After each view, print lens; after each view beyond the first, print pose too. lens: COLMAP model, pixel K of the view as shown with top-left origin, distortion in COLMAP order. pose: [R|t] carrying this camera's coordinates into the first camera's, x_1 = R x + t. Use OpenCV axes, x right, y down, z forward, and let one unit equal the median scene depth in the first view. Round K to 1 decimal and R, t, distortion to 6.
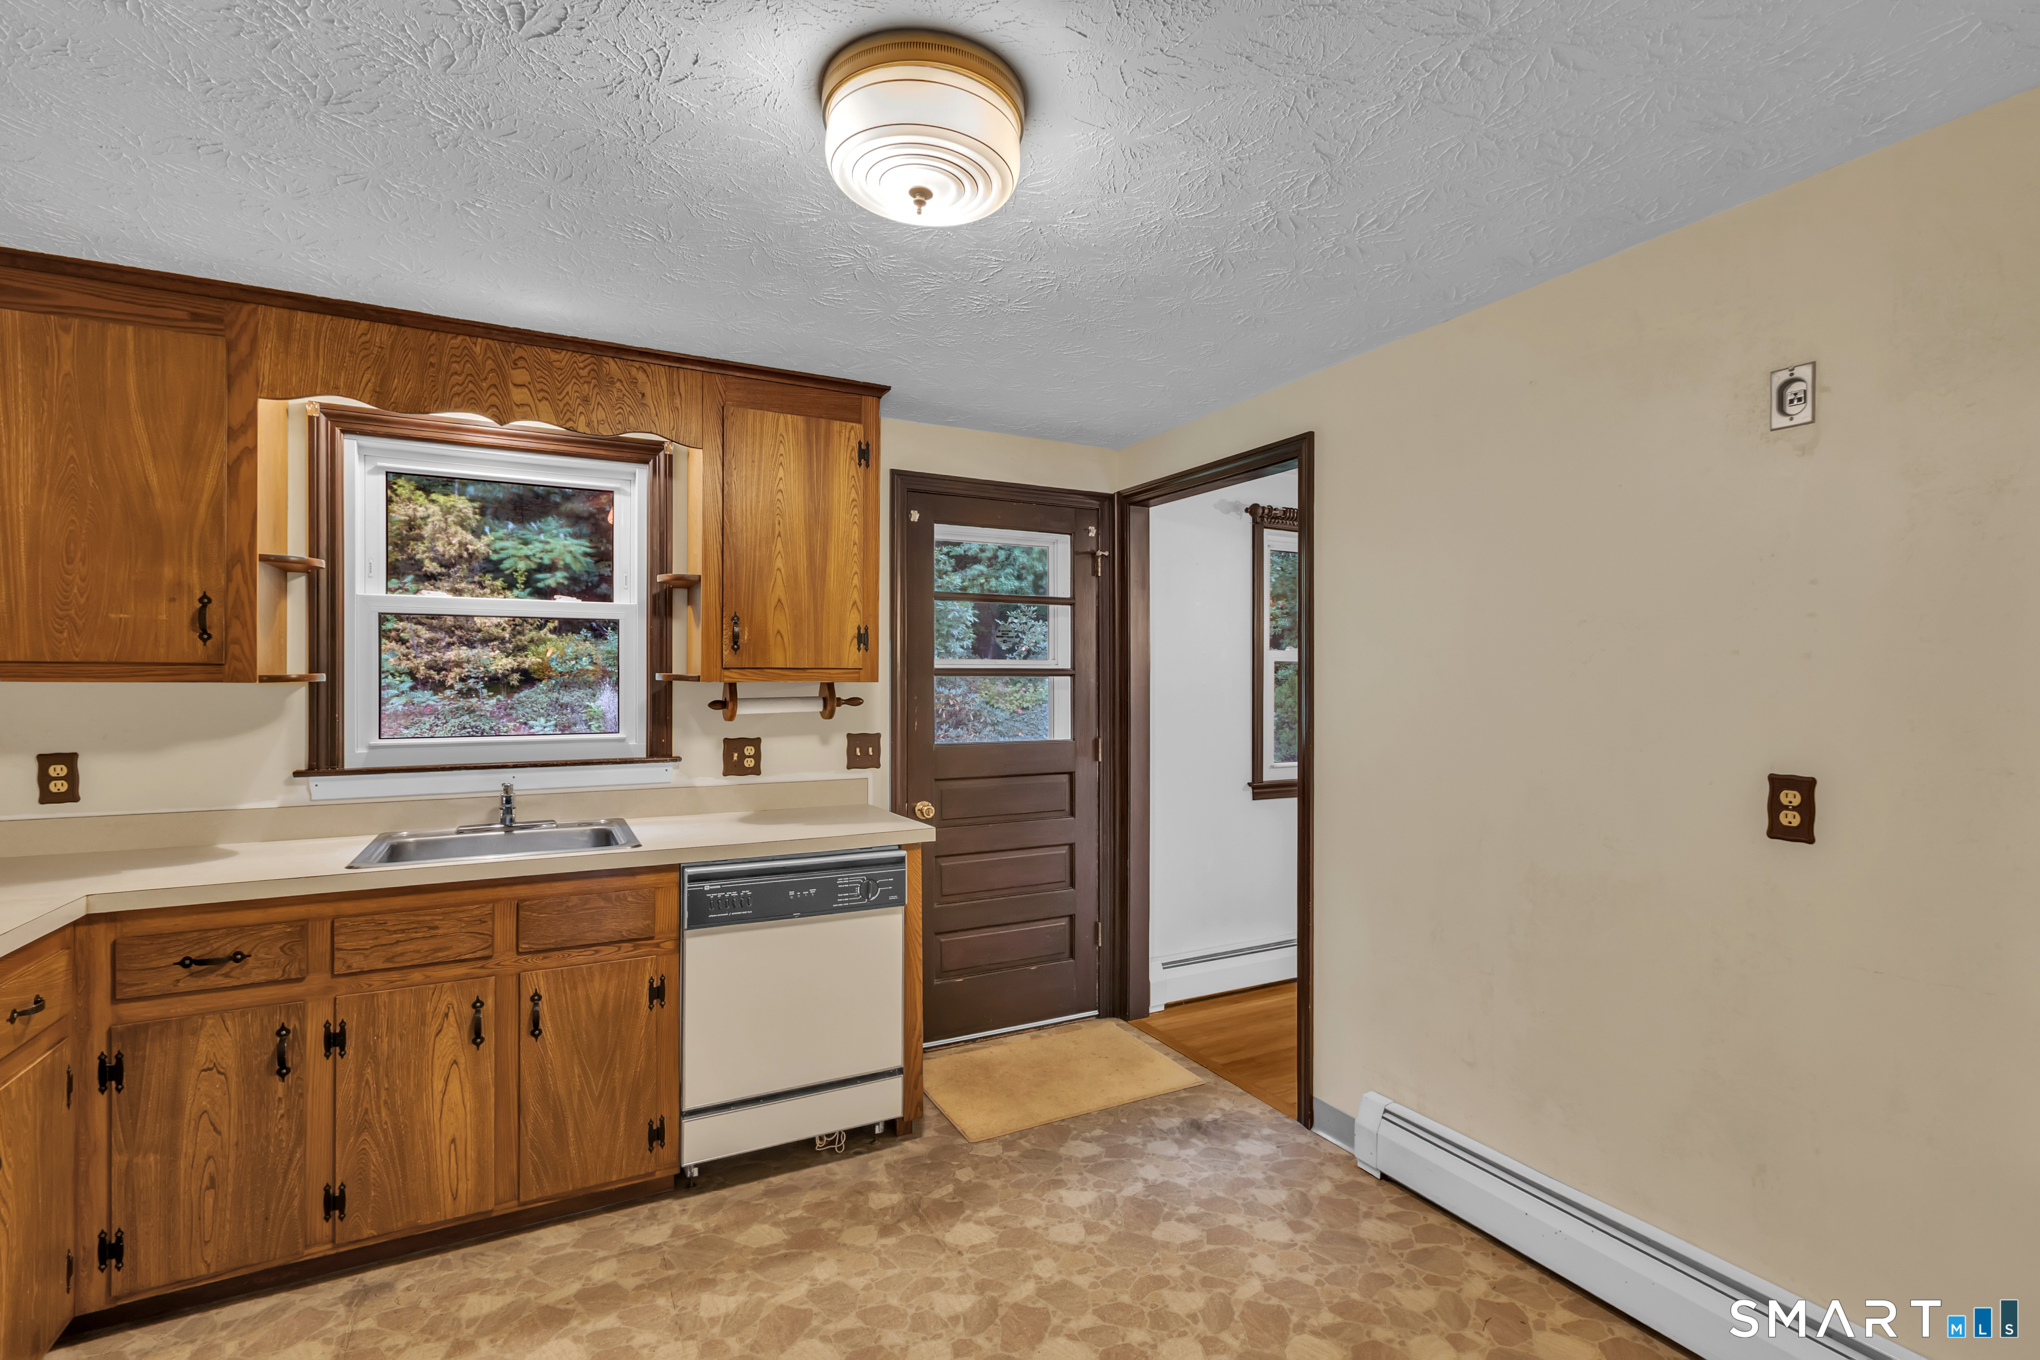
lens RADIAL K [[926.4, 0, 1018.1], [0, 926.4, 676.5], [0, 0, 1]] dist [-0.002029, 0.000455]
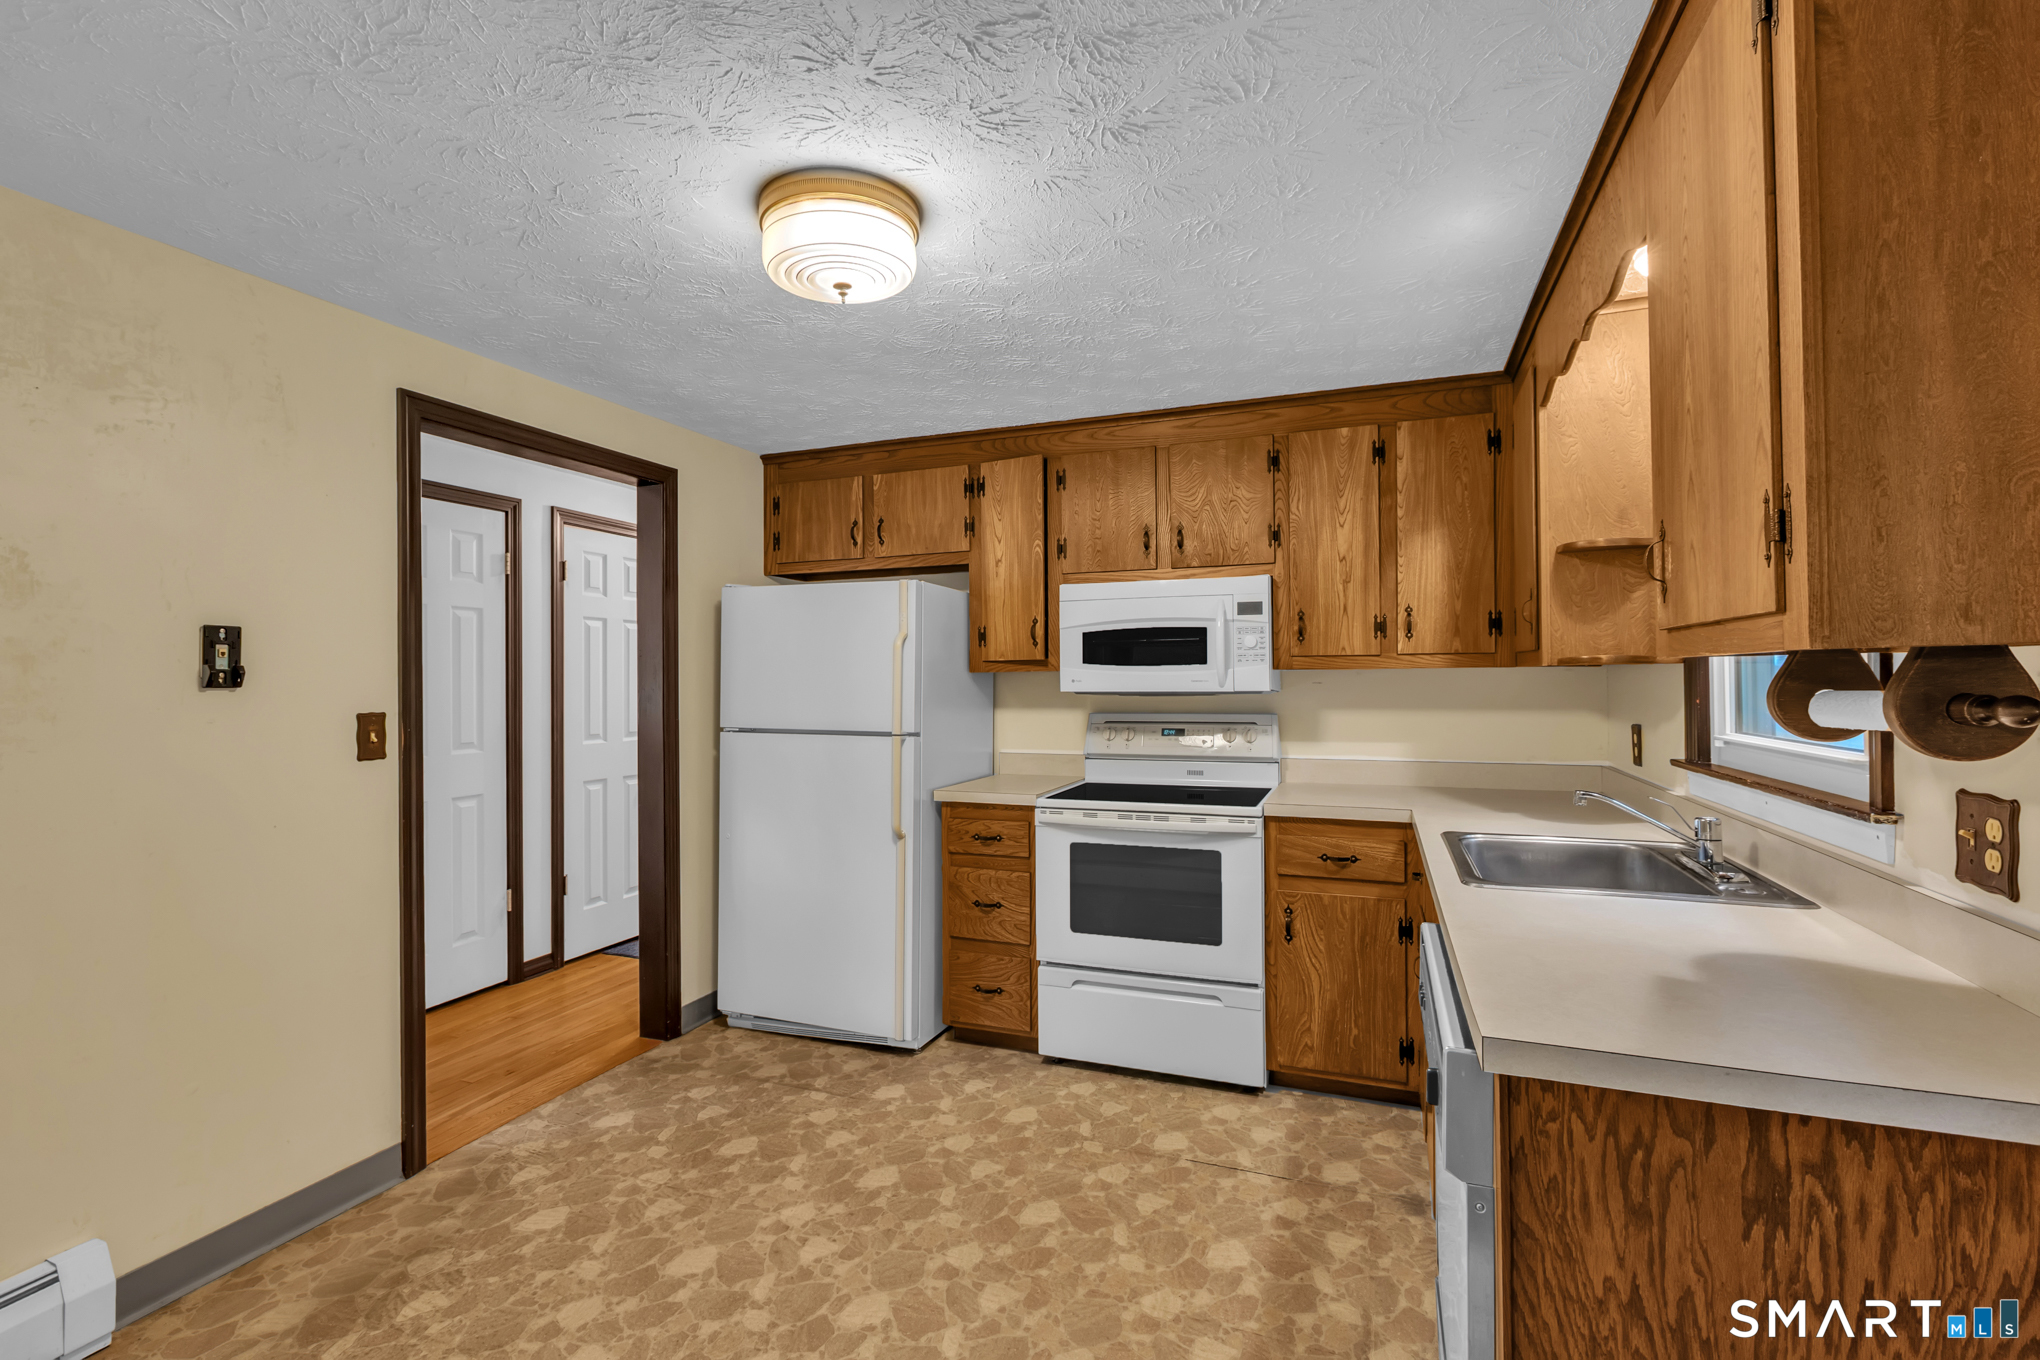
lens RADIAL K [[911.2, 0, 1018.6], [0, 911.2, 676.2], [0, 0, 1]] dist [0.000356, -0.000758]
pose [[-0.755454, 0.003691, -0.655191, 0.316361], [0.012039, 0.999894, -0.008248, 0.018309], [0.655091, -0.014118, -0.755418, 1.240214]]
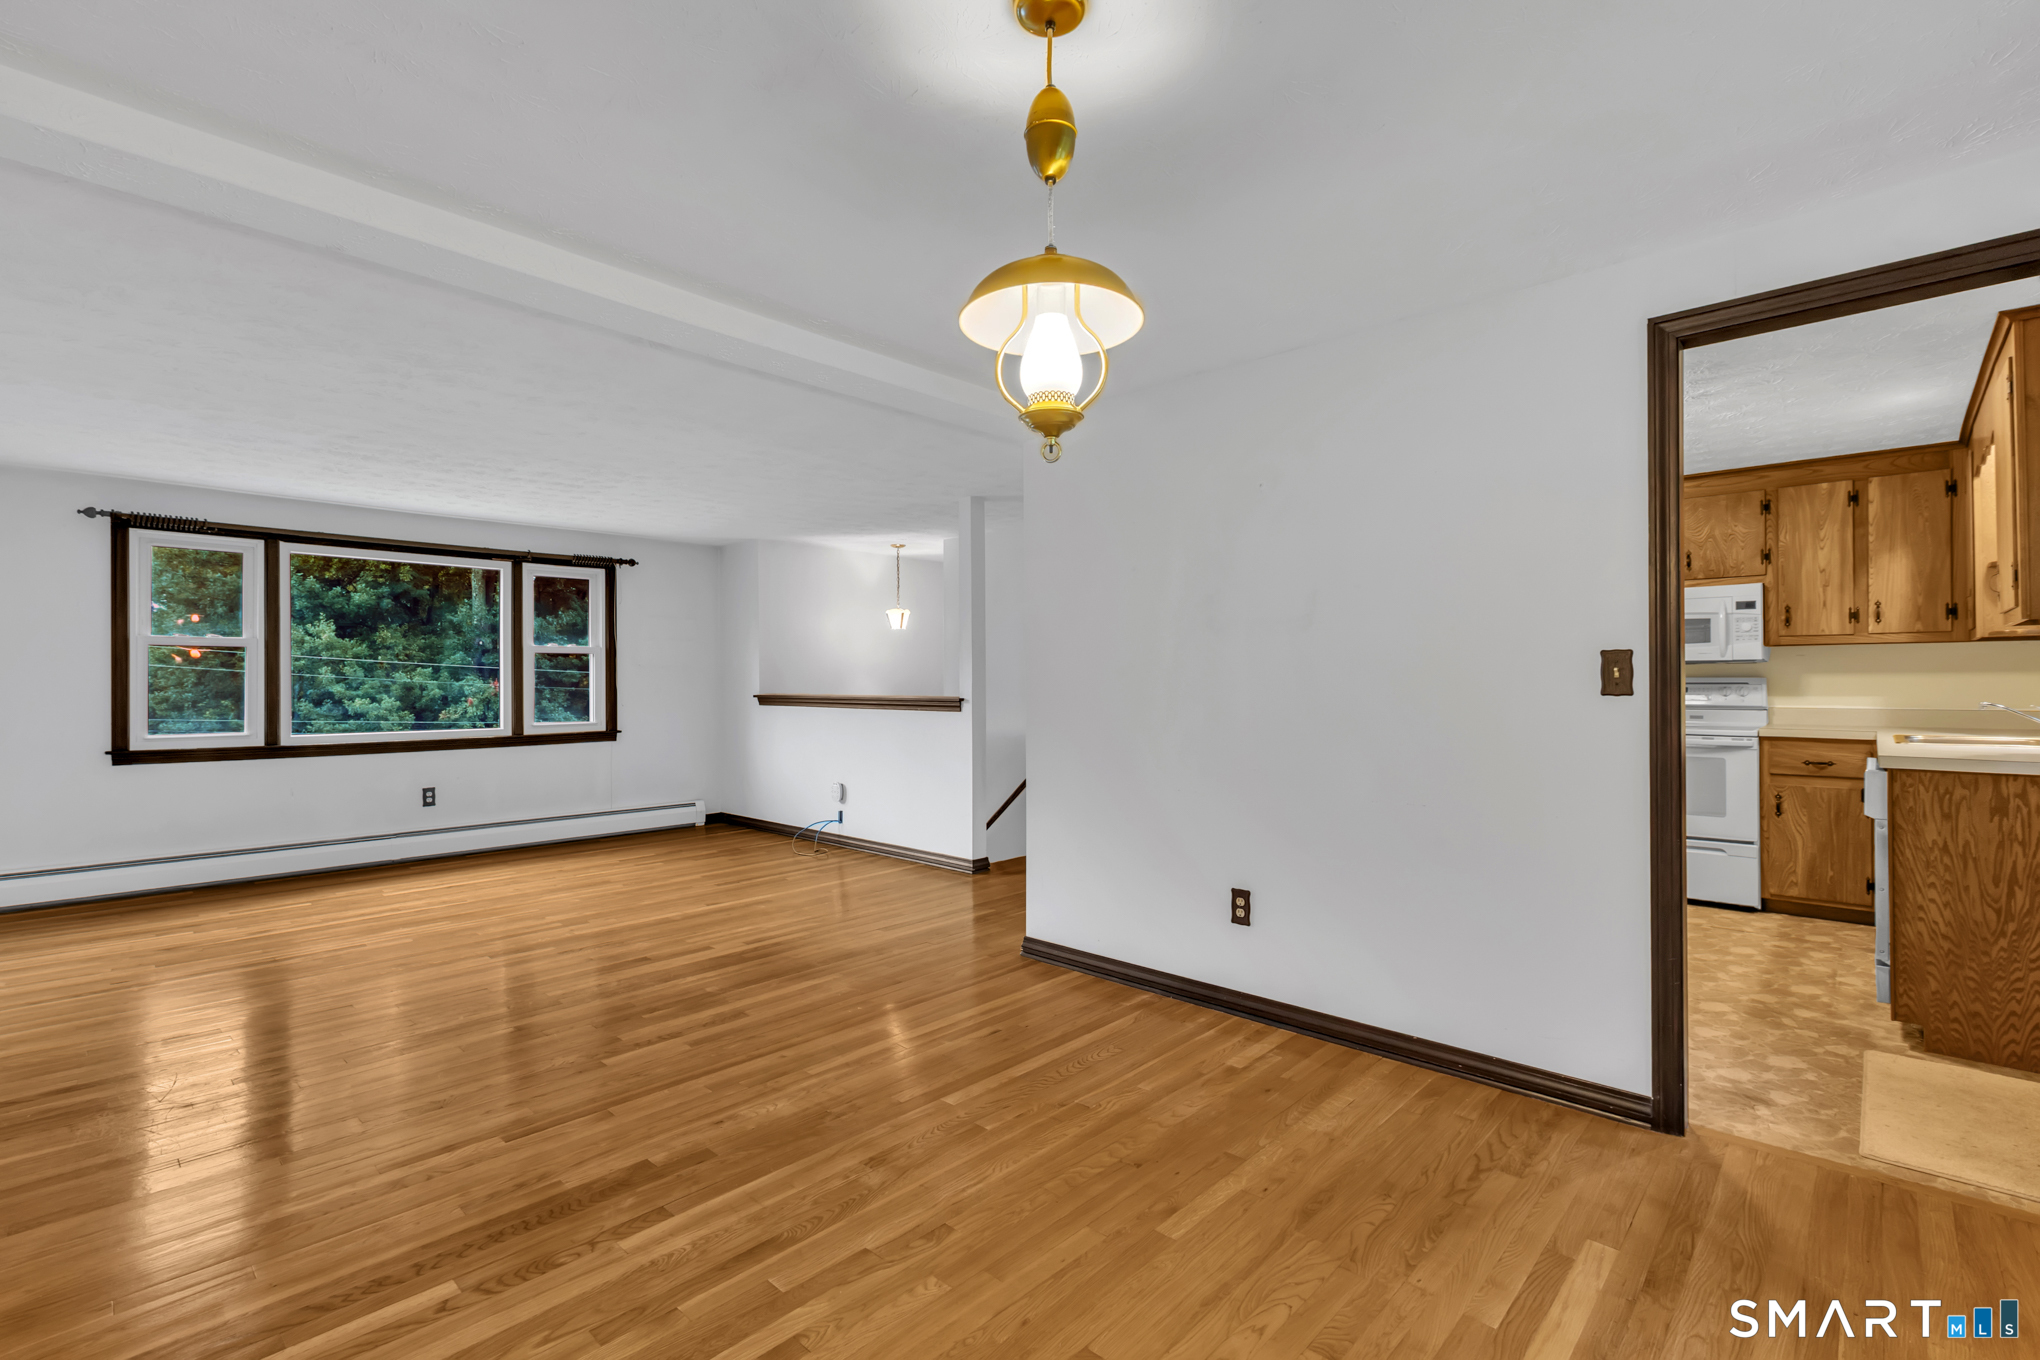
lens RADIAL K [[911.2, 0, 1018.6], [0, 911.2, 676.2], [0, 0, 1]] dist [0.000356, -0.000758]
pose [[-0.946140, 0.000025, -0.323758, 1.308762], [0.004243, 0.999915, -0.012323, 0.083981], [0.323730, -0.013033, -0.946060, 1.810628]]
